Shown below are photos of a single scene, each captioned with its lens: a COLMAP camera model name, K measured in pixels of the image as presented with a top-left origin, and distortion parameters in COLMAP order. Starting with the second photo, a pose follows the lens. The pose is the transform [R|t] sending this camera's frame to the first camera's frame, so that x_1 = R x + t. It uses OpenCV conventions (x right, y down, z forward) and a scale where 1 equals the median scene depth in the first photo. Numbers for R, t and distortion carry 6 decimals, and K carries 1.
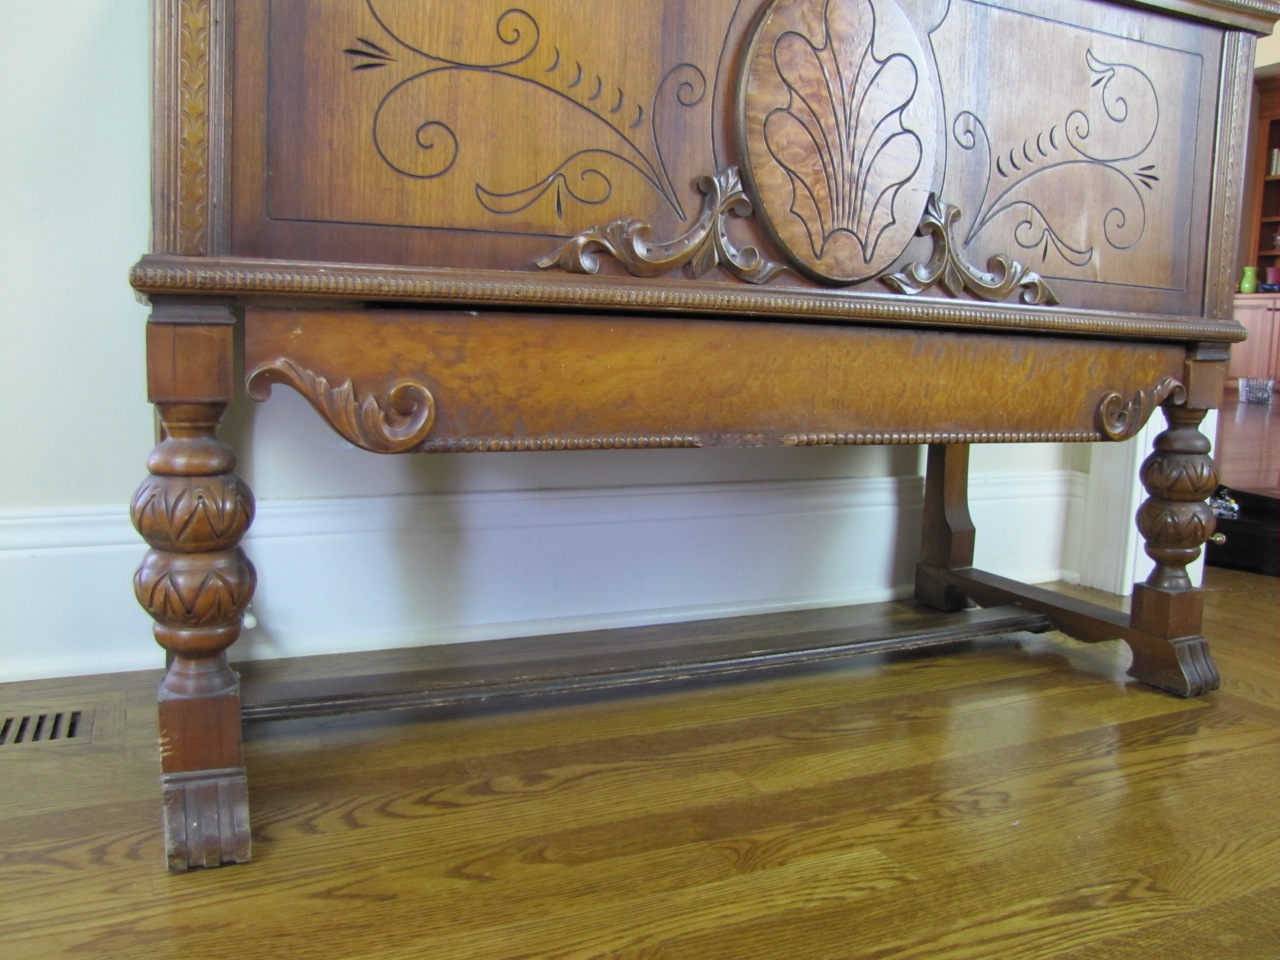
lens RADIAL K [[1058.8, 0, 633.3], [0, 1058.8, 470.3], [0, 0, 1]] dist [-0.182406, 0.151906]
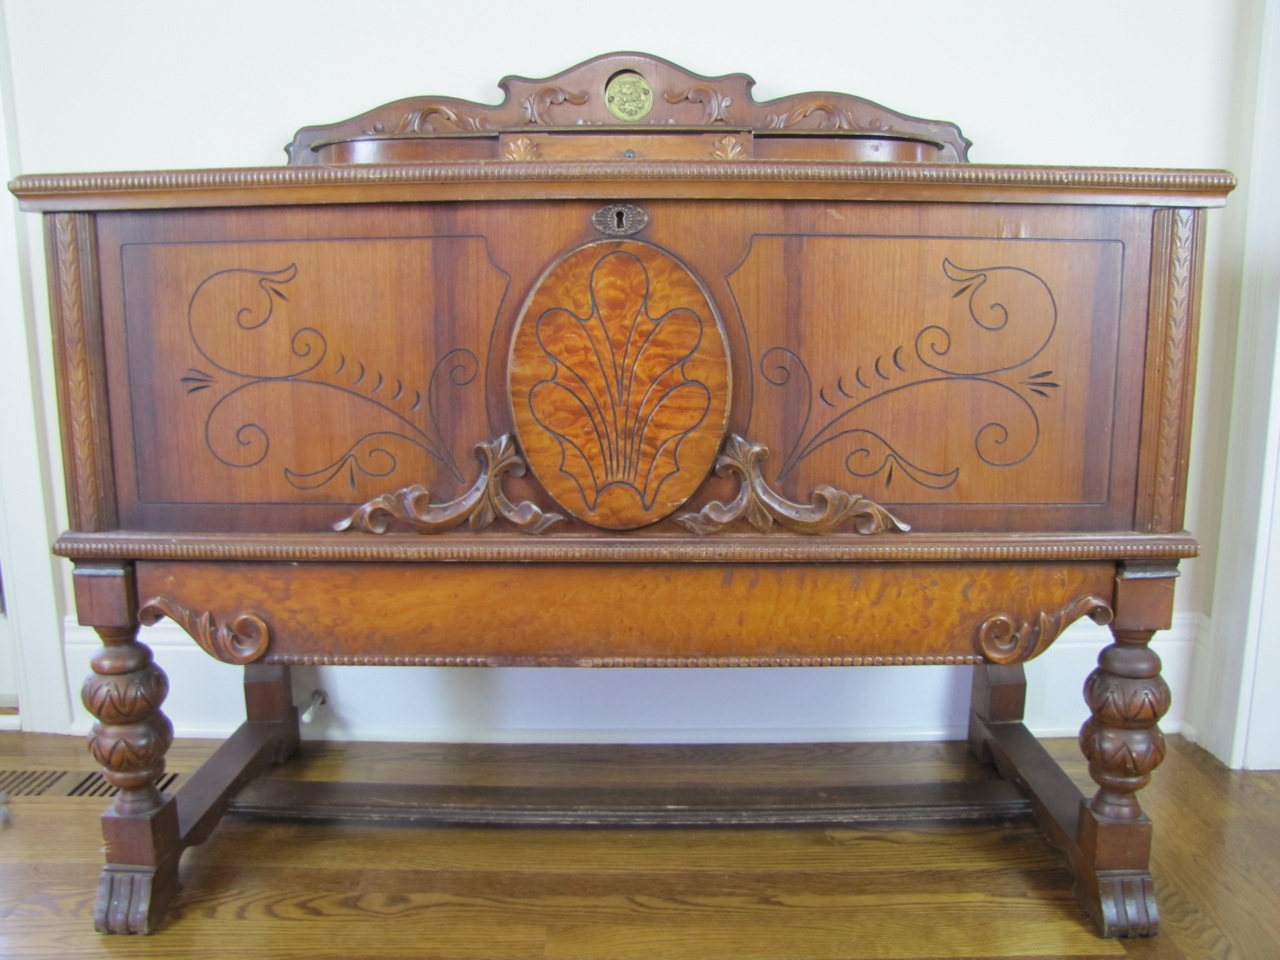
lens RADIAL K [[1058.8, 0, 637.2], [0, 1058.8, 472.5], [0, 0, 1]] dist [-0.182406, 0.151906]
pose [[0.902827, 0.041400, -0.428007, 0.726313], [-0.022054, 0.998503, 0.050062, -0.312855], [0.429439, -0.035758, 0.902388, 0.019122]]
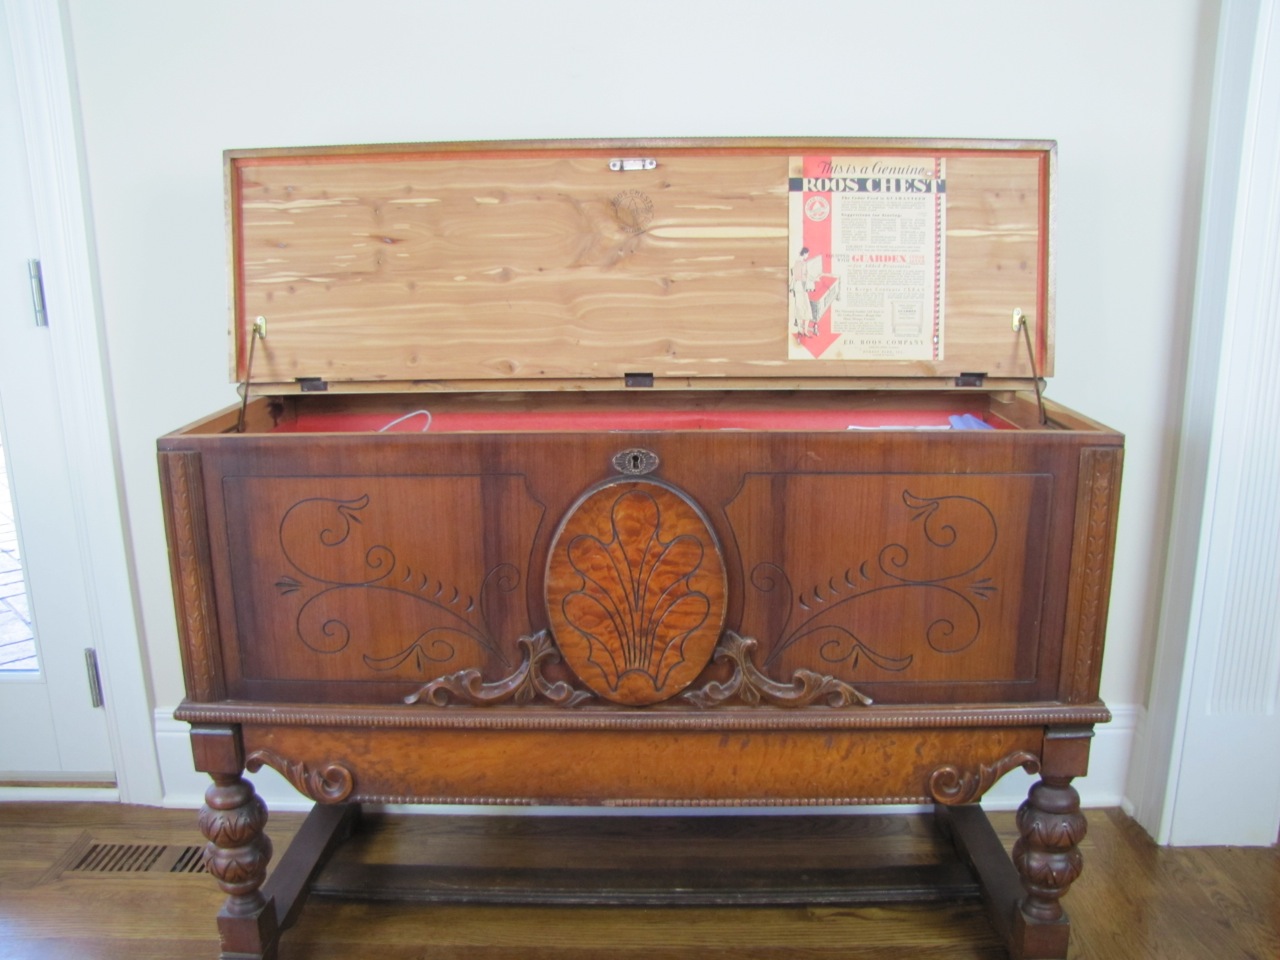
lens RADIAL K [[1058.8, 0, 634.5], [0, 1058.8, 485.6], [0, 0, 1]] dist [-0.182406, 0.151906]
pose [[0.897604, 0.063621, -0.436188, 0.817485], [-0.016735, 0.993735, 0.110506, -0.649137], [0.440486, -0.091891, 0.893044, -0.195820]]
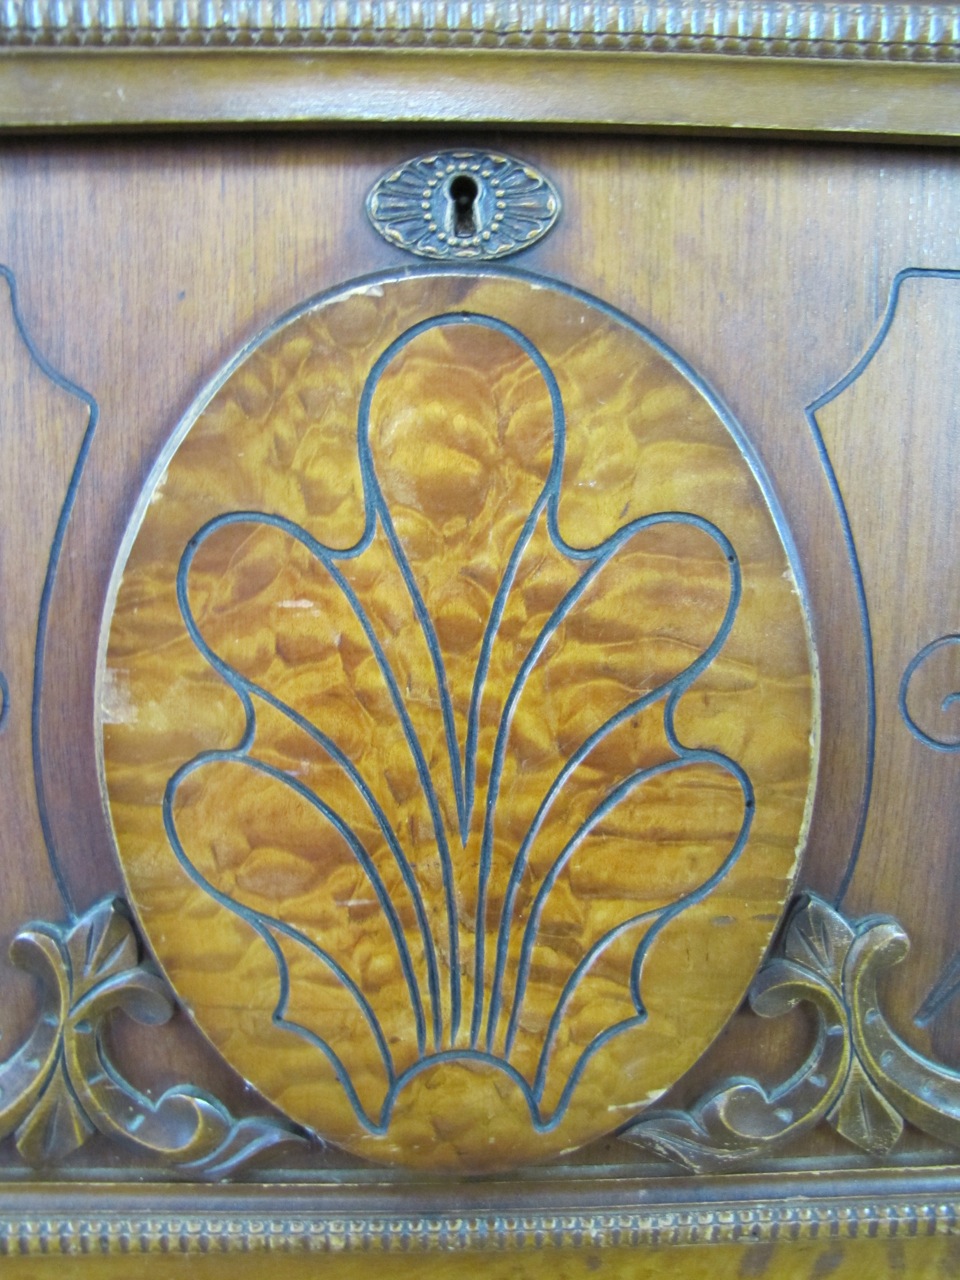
lens RADIAL K [[1058.8, 0, 492.3], [0, 1058.8, 646.5], [0, 0, 1]] dist [-0.182406, 0.151906]
pose [[0.921779, 0.056275, -0.383610, 0.355588], [-0.023154, 0.995635, 0.090419, -0.419768], [0.387024, -0.074464, 0.919058, 0.735250]]
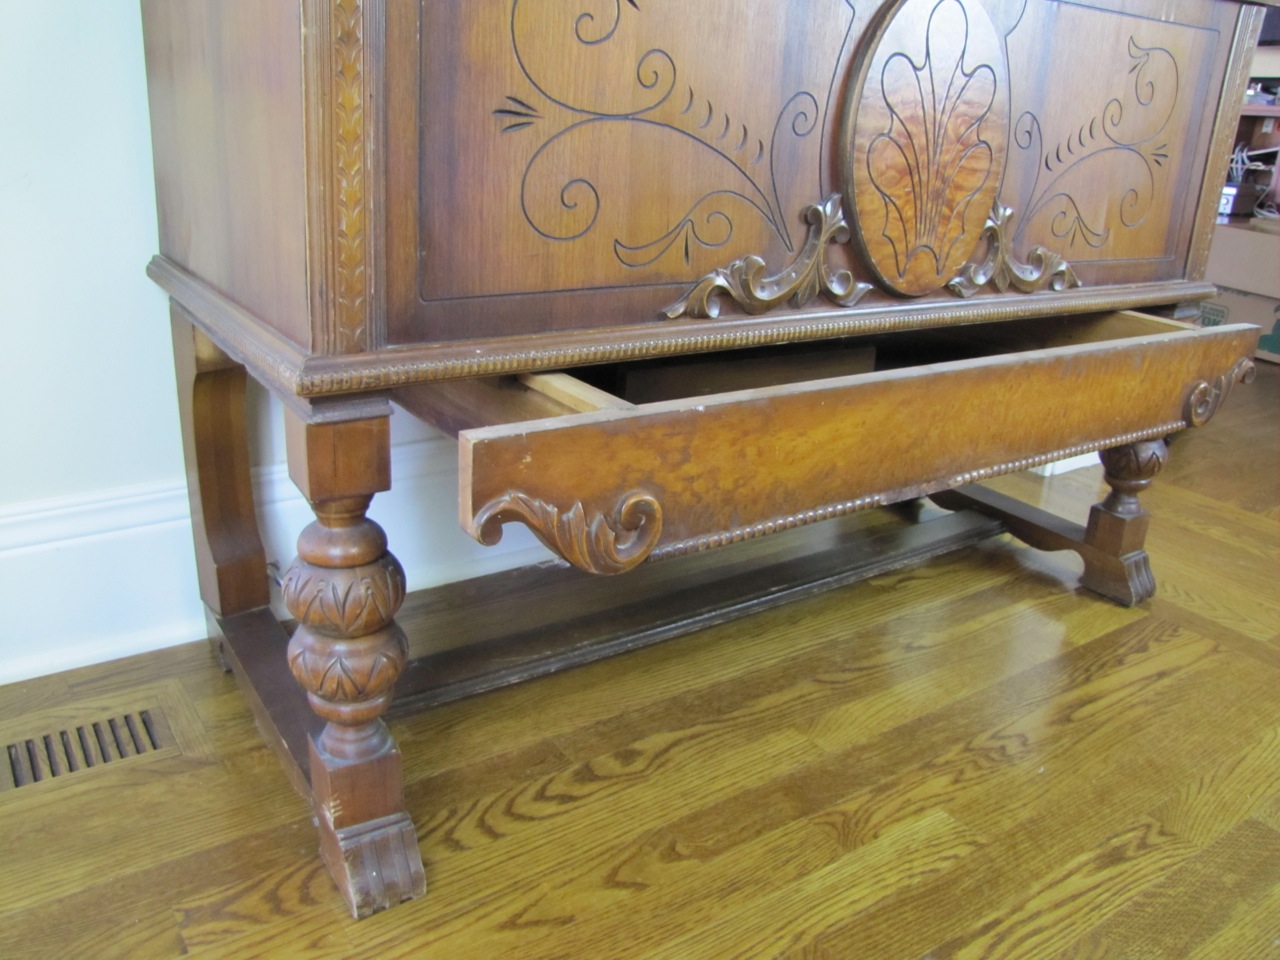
lens RADIAL K [[1058.8, 0, 631.3], [0, 1058.8, 466.7], [0, 0, 1]] dist [-0.182406, 0.151906]
pose [[0.985759, -0.036273, 0.164207, -0.275969], [-0.001344, 0.974729, 0.223387, -0.261165], [-0.168160, -0.220427, 0.960799, 0.011576]]
